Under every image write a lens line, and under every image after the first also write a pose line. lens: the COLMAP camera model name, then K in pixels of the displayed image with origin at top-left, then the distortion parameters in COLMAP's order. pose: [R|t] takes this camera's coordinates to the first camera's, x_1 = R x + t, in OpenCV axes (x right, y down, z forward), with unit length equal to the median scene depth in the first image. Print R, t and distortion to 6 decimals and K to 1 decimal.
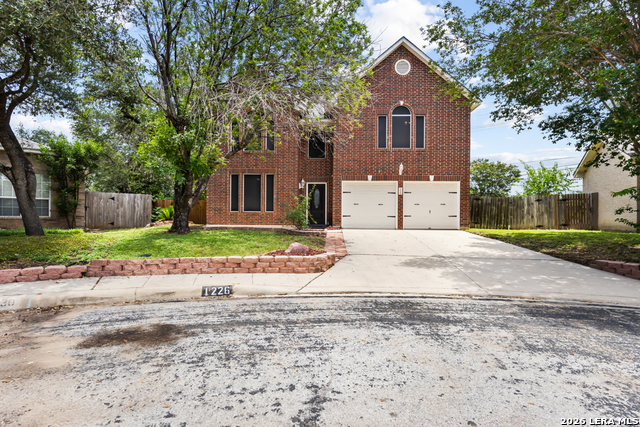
lens RADIAL K [[345.4, 0, 319.5], [0, 345.4, 215.4], [0, 0, 1]] dist [-0.011876, 0.000444]
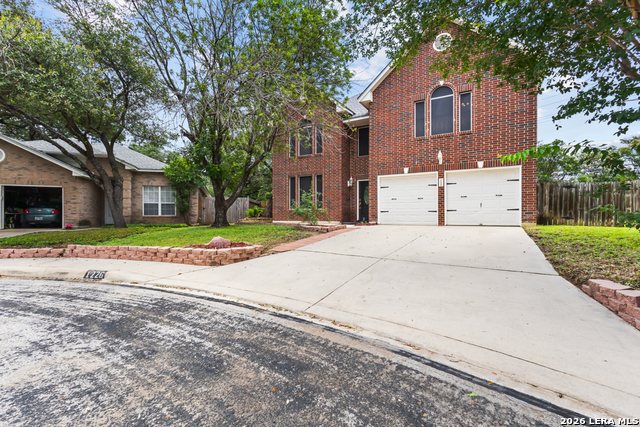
lens RADIAL K [[299.8, 0, 320.0], [0, 299.8, 214.9], [0, 0, 1]] dist [-0.004566, 0.001186]
pose [[0.878807, -0.010692, -0.477058, 0.327741], [0.012597, 0.999920, 0.000796, 0.008188], [0.477011, -0.006709, 0.878872, 0.174519]]
